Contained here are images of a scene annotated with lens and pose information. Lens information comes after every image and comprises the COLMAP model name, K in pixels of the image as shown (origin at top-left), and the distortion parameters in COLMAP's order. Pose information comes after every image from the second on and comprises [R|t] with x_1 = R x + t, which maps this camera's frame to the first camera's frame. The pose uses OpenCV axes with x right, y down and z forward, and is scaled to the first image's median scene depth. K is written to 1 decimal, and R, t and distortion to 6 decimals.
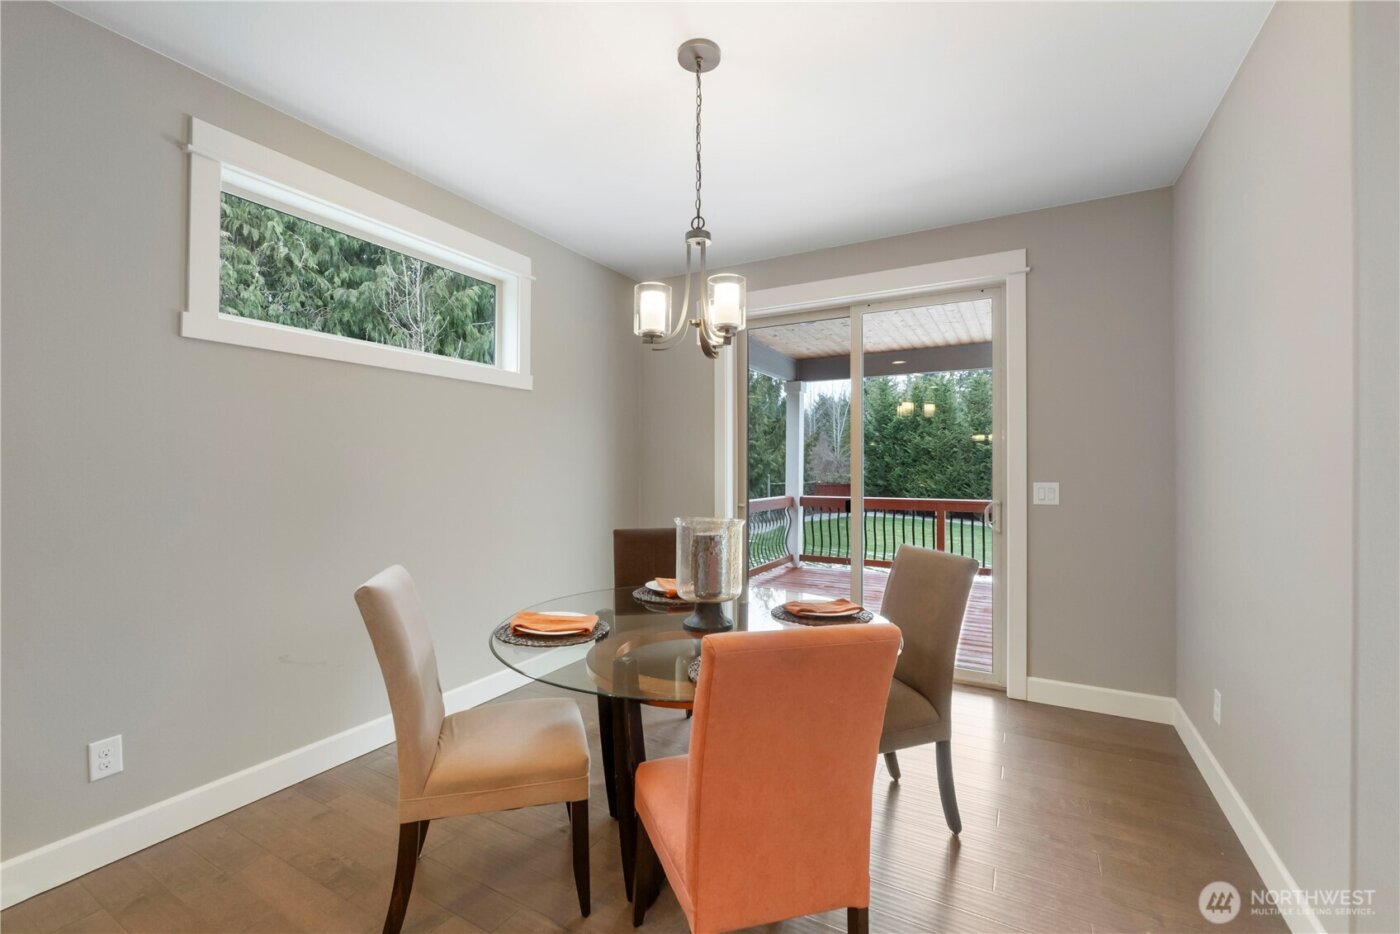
lens RADIAL K [[584.2, 0, 696.5], [0, 584.2, 469.3], [0, 0, 1]] dist [-0.004097, -0.000234]
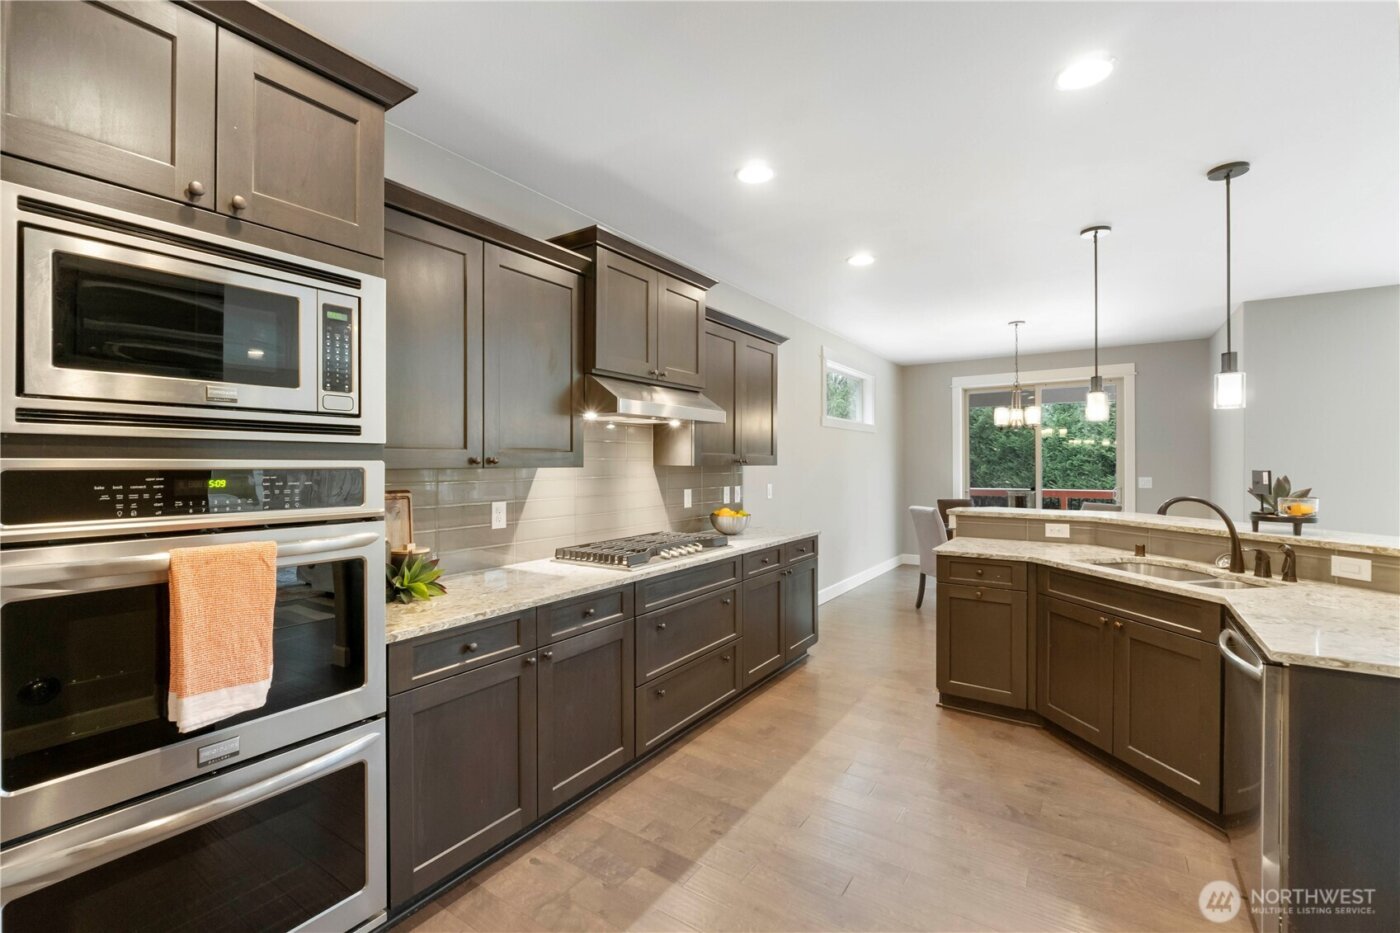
lens RADIAL K [[584.2, 0, 706.1], [0, 584.2, 466.8], [0, 0, 1]] dist [-0.004097, -0.000234]
pose [[0.996176, -0.005194, -0.087214, -0.068481], [0.005115, 0.999986, -0.001123, -0.001676], [0.087219, 0.000672, 0.996189, -0.105523]]
